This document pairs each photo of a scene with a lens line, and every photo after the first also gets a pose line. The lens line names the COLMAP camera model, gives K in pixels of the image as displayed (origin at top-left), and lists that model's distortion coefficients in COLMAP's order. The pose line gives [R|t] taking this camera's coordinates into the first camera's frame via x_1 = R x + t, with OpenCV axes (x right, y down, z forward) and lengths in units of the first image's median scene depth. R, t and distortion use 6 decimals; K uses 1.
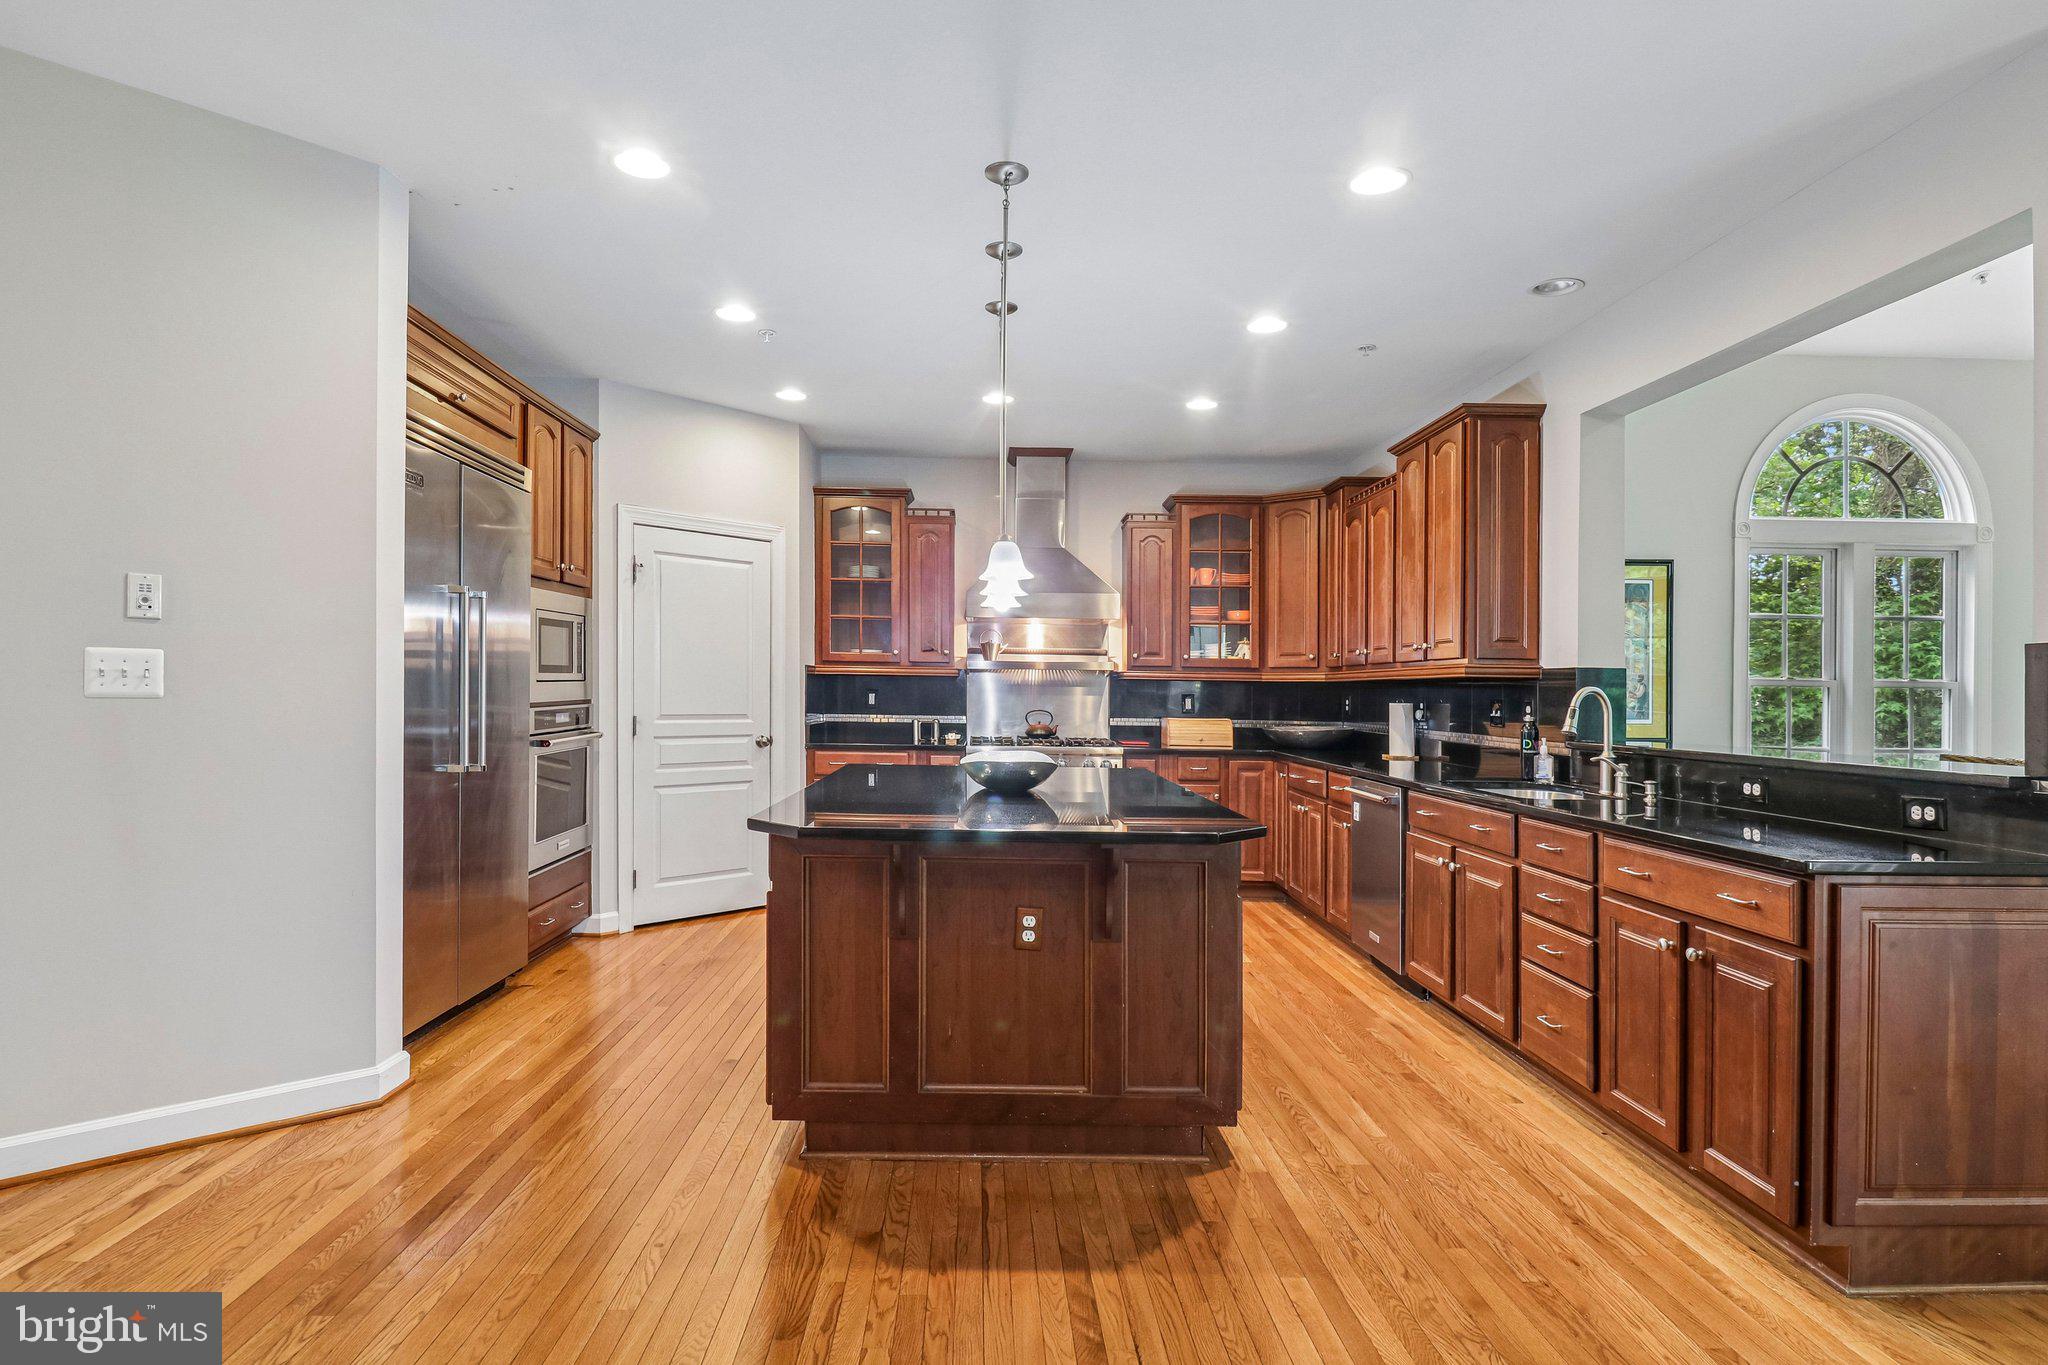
lens RADIAL K [[1067.5, 0, 997.5], [0, 1067.5, 696.3], [0, 0, 1]] dist [-0.006525, -0.001578]
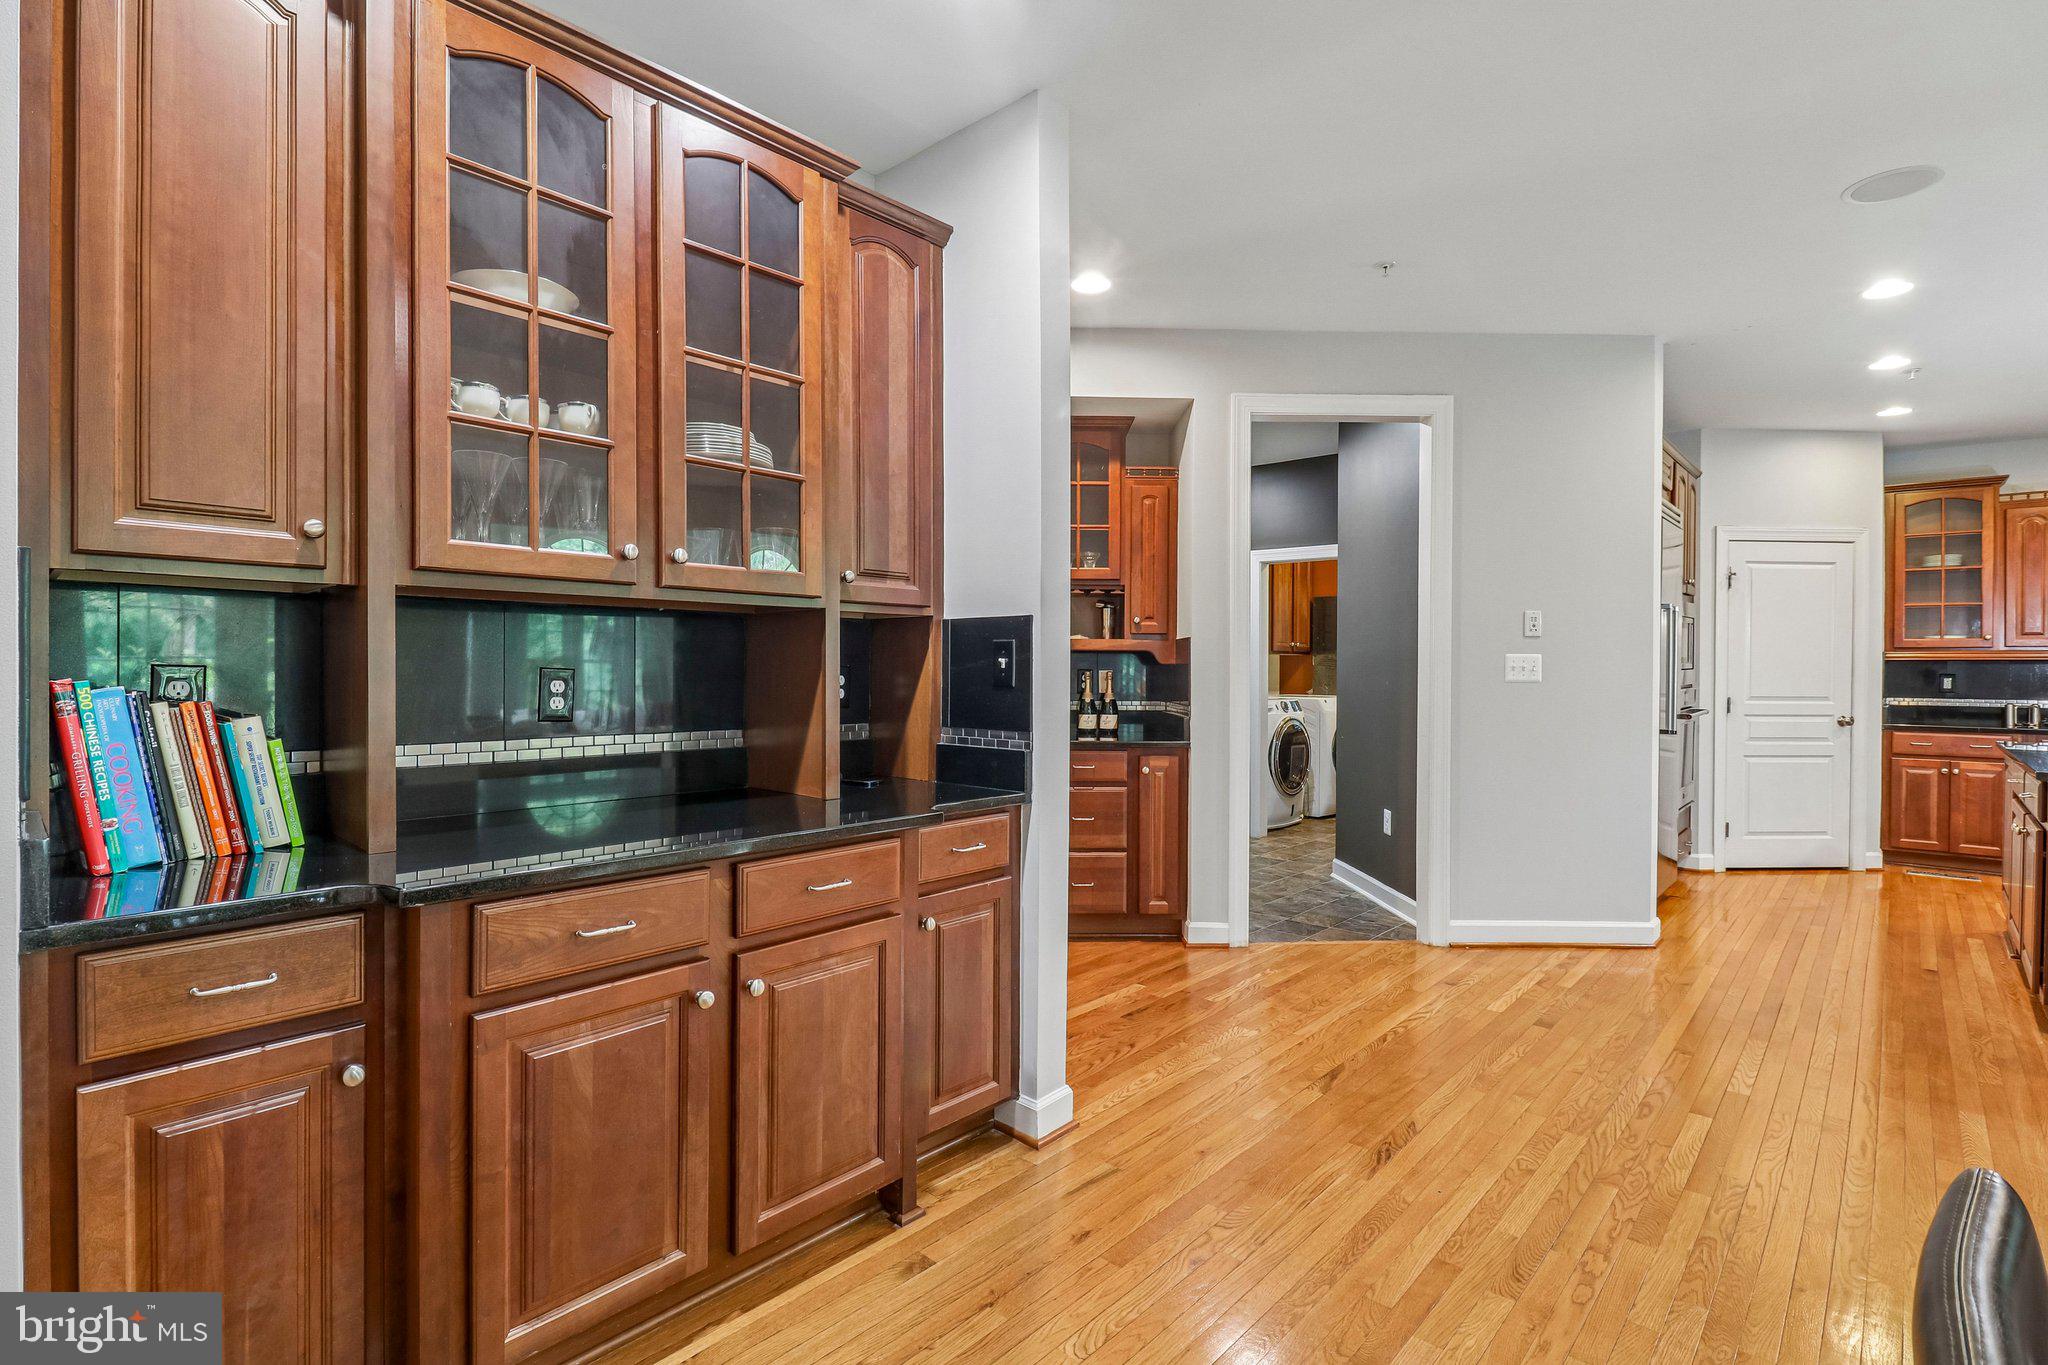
lens RADIAL K [[972.6, 0, 1011.6], [0, 972.6, 669.0], [0, 0, 1]] dist [-0.001386, -0.008416]
pose [[0.722068, 0.001533, -0.691820, -0.194816], [-0.004635, 0.999986, -0.002621, -0.007405], [0.691806, 0.005099, 0.722065, -0.443896]]
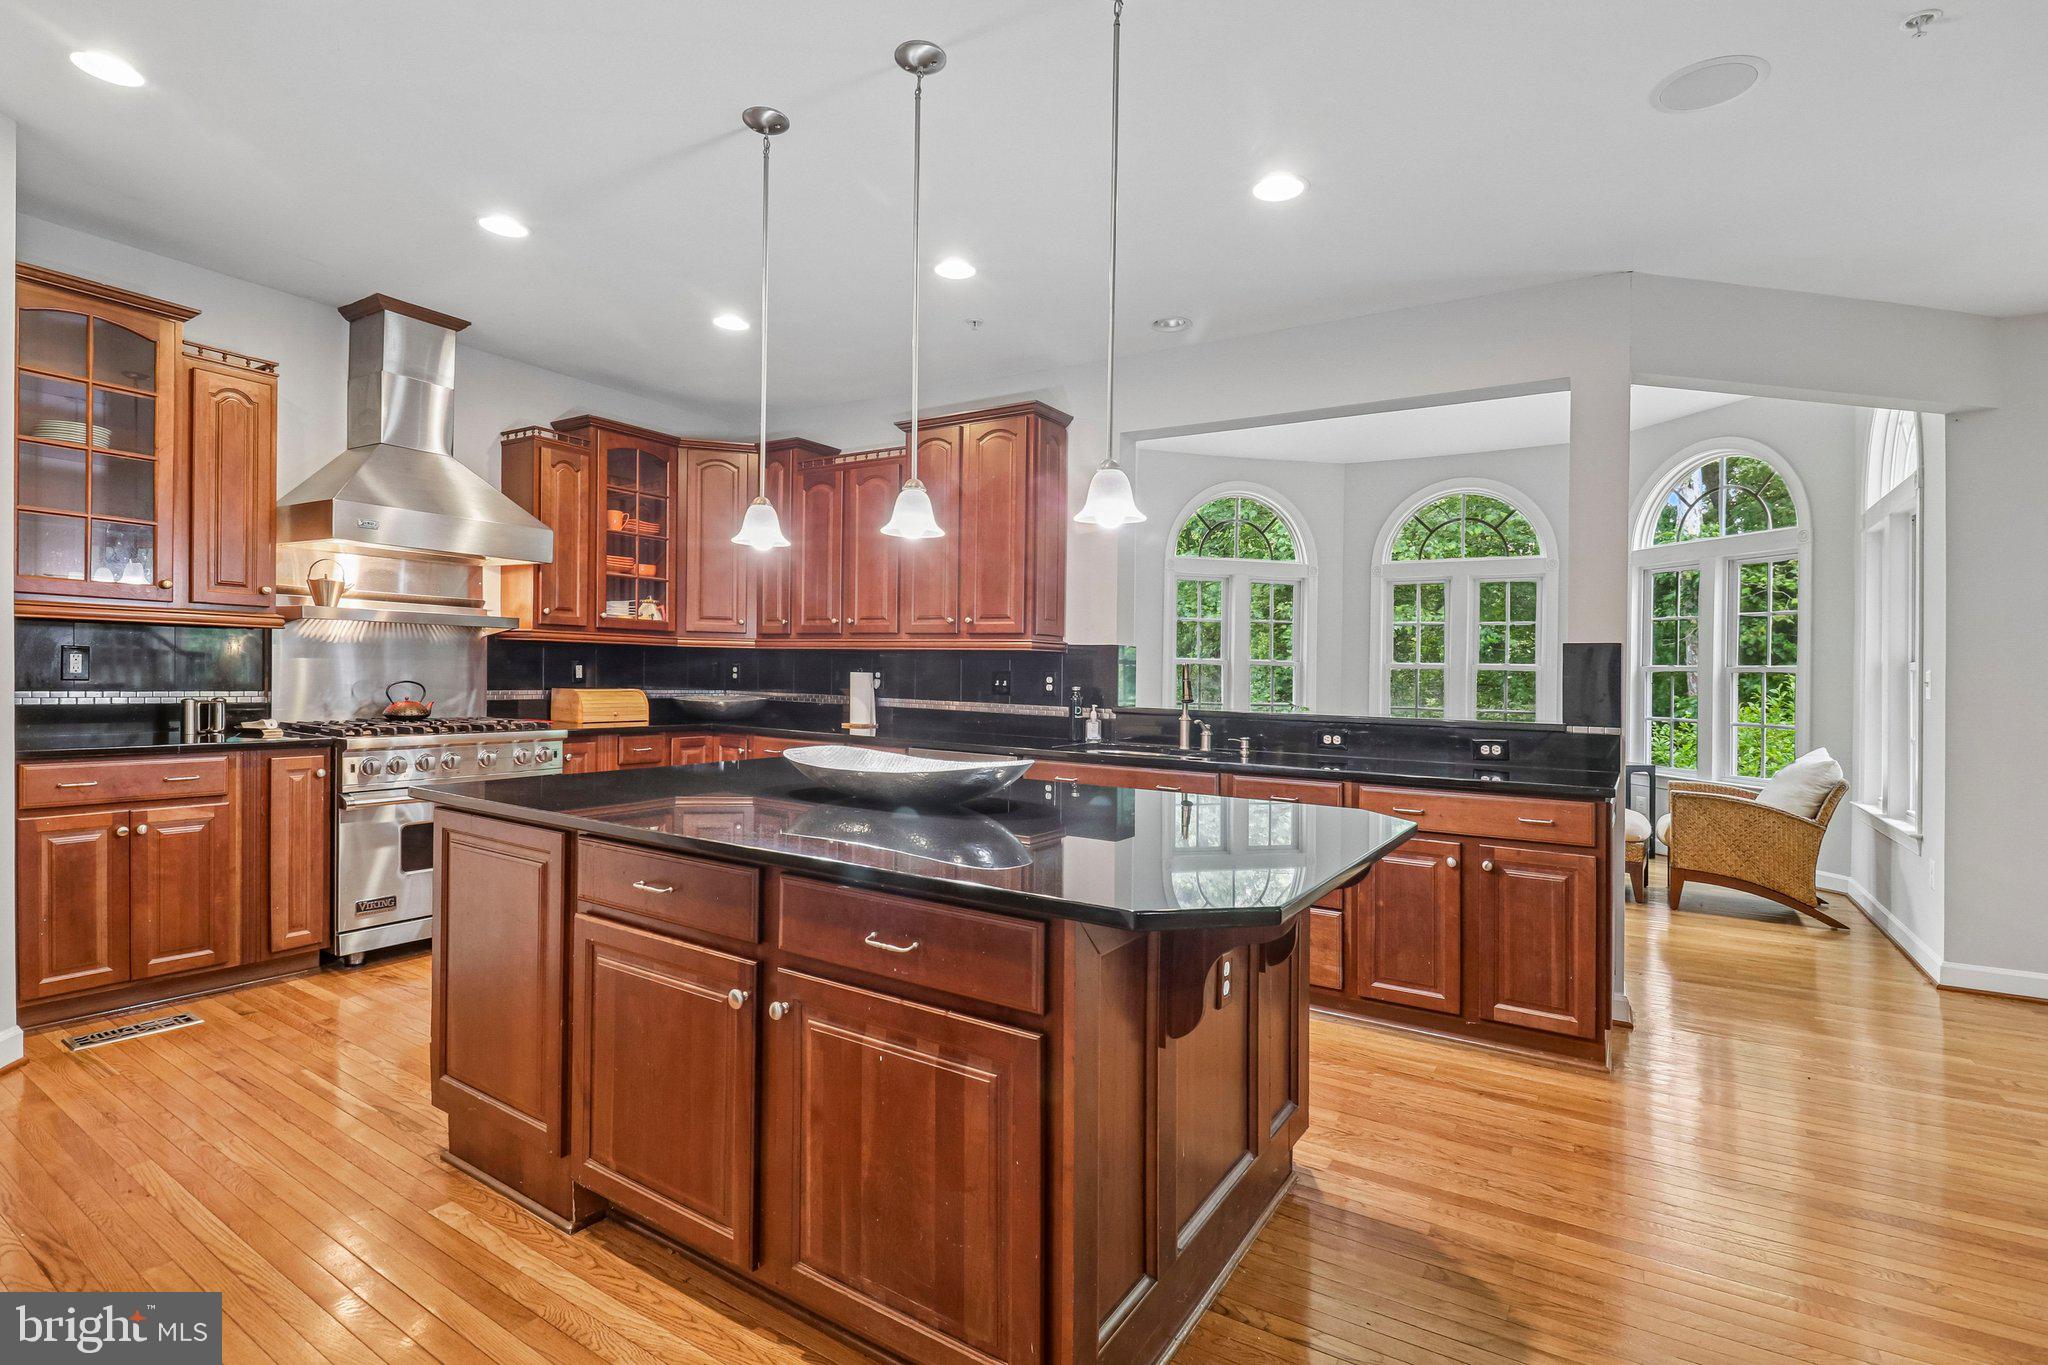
lens RADIAL K [[972.6, 0, 1004.5], [0, 972.6, 671.0], [0, 0, 1]] dist [-0.001386, -0.008416]
pose [[0.557764, -0.000880, 0.829999, -0.402637], [-0.010939, 0.999905, 0.008411, -0.004924], [-0.829927, -0.013770, 0.557702, 0.463887]]
